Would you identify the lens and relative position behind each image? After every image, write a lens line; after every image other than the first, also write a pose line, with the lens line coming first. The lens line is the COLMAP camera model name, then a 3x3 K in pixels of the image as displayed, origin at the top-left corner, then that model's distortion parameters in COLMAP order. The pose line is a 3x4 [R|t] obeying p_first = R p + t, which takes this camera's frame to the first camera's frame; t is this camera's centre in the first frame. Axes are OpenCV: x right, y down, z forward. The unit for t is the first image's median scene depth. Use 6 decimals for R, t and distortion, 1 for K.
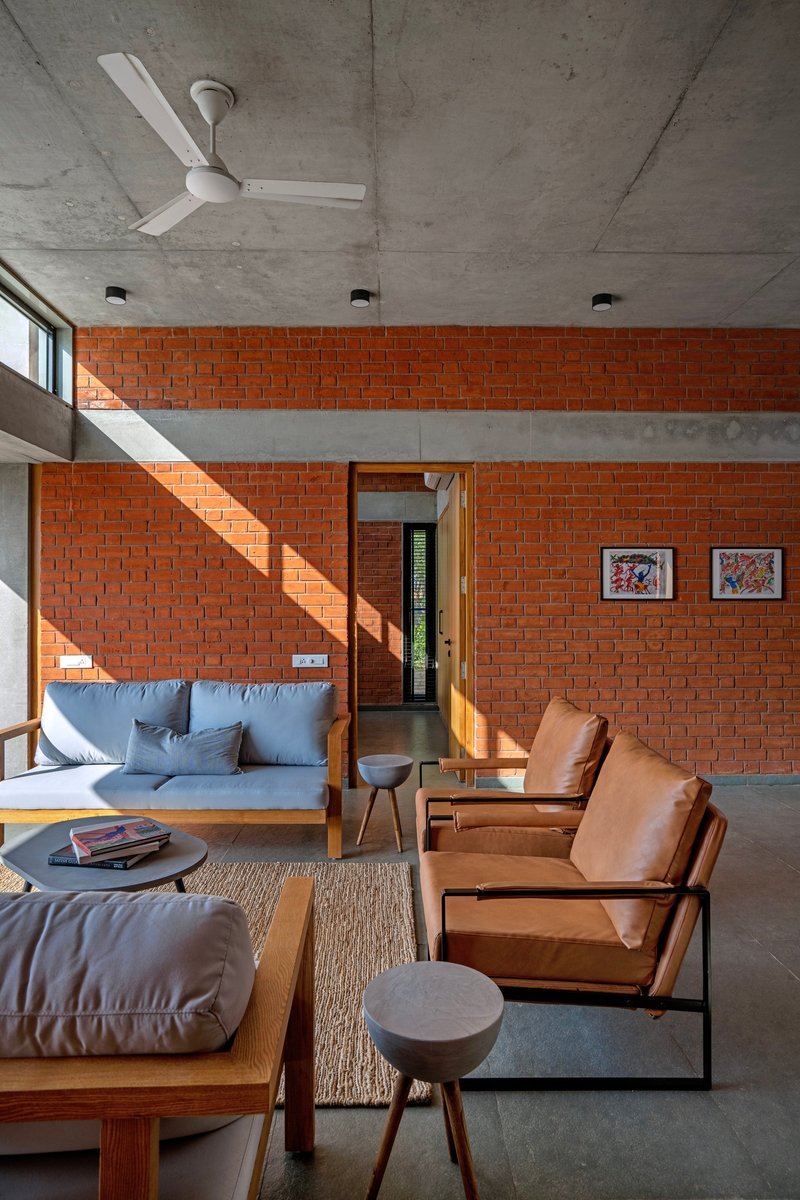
lens RADIAL K [[700.5, 0, 401.0], [0, 700.5, 595.9], [0, 0, 1]] dist [-0.008079, -0.000313]
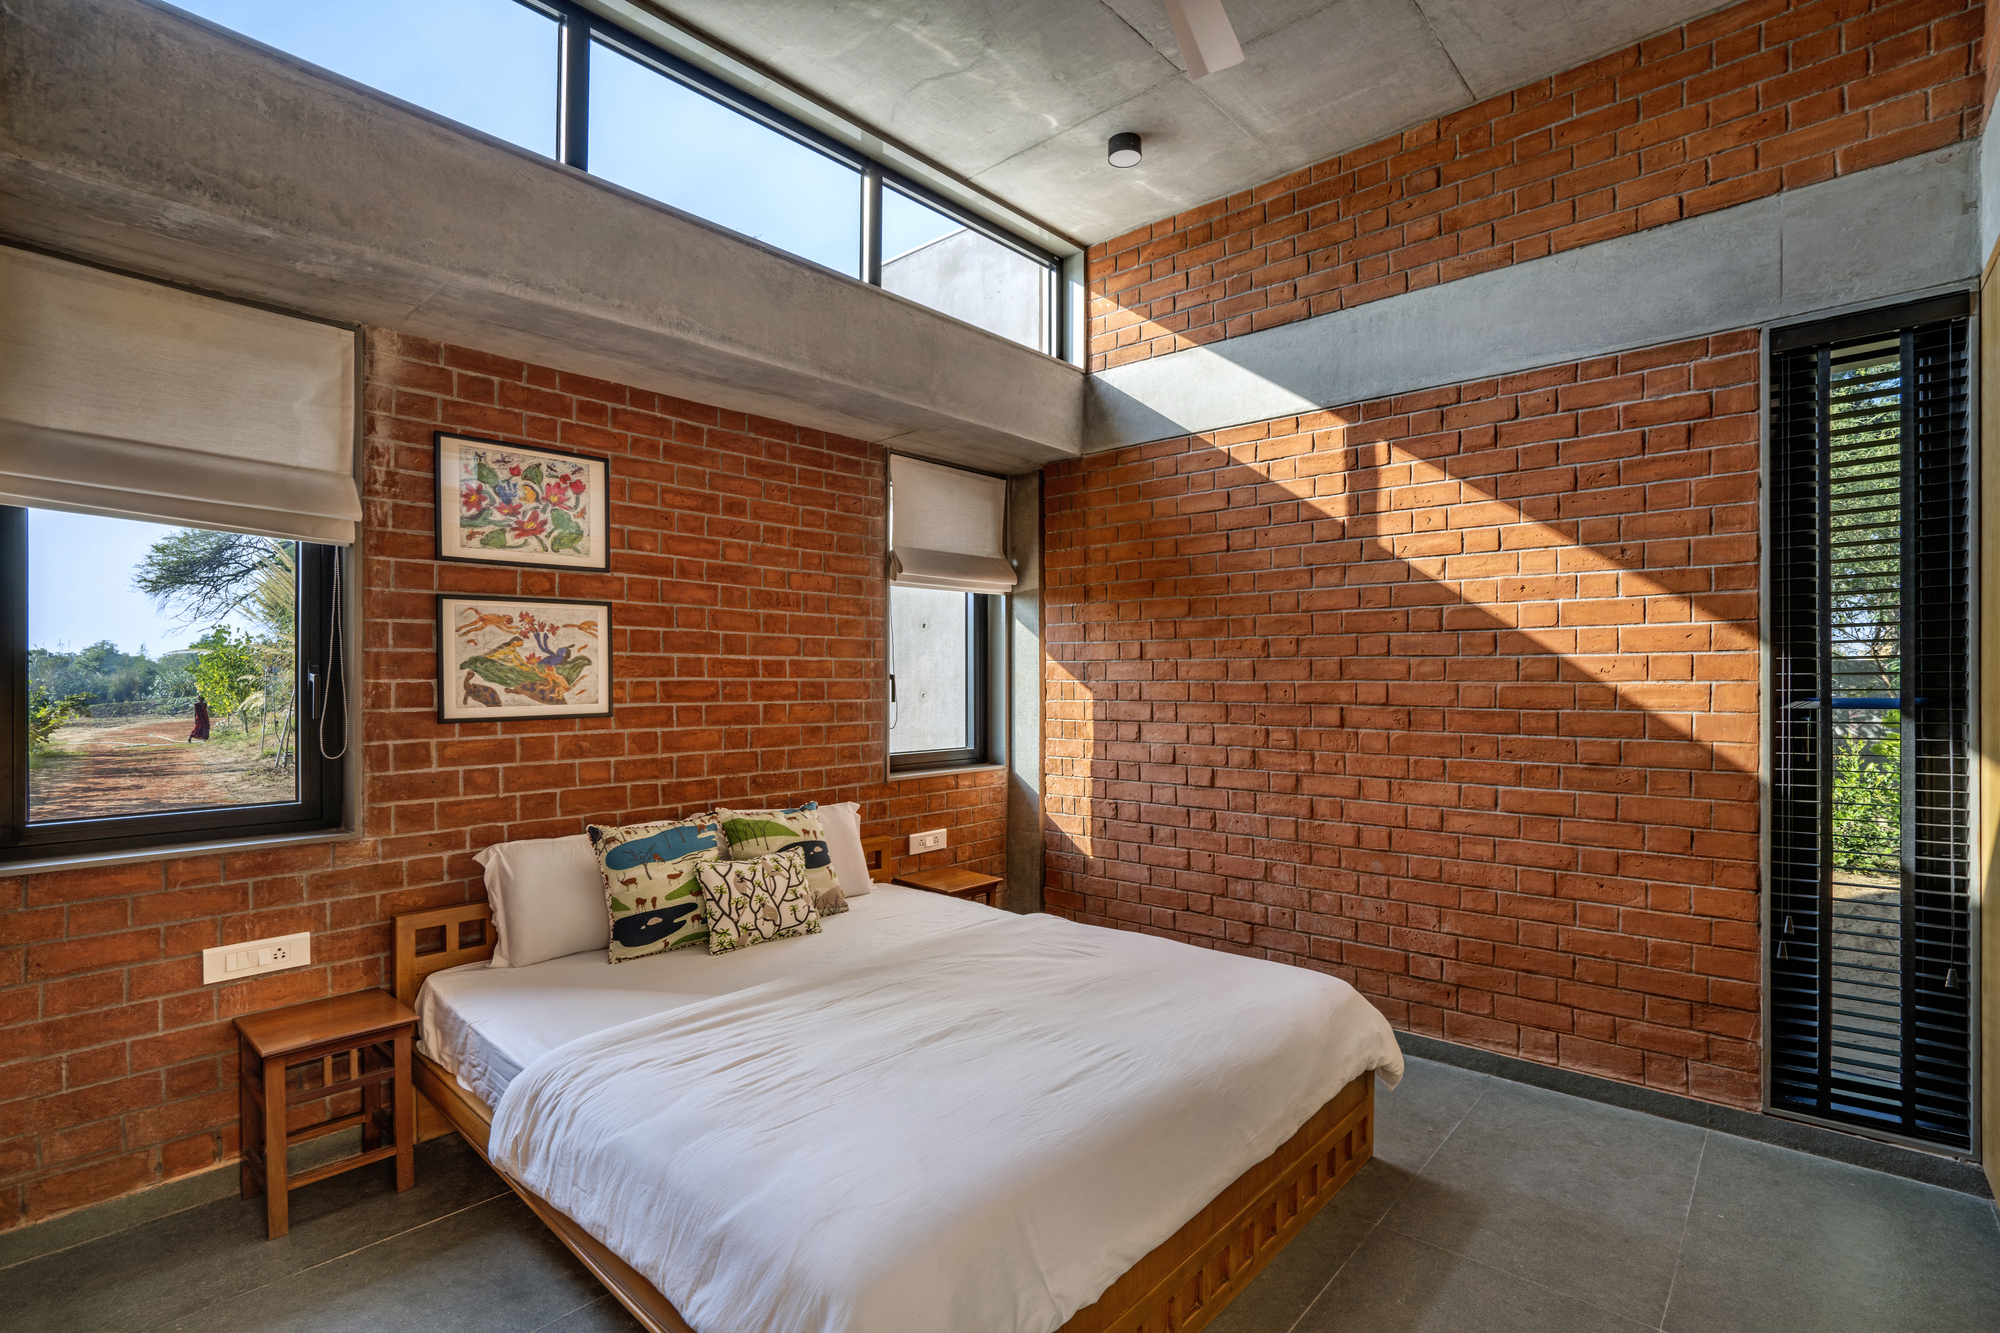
lens RADIAL K [[902.2, 0, 993.4], [0, 902.2, 681.2], [0, 0, 1]] dist [-0.020016, -0.000147]
pose [[0.758545, -0.000277, -0.651621, -0.000909], [0.005068, 0.999972, 0.005475, 0.006180], [0.651601, -0.007456, 0.758525, 0.425163]]
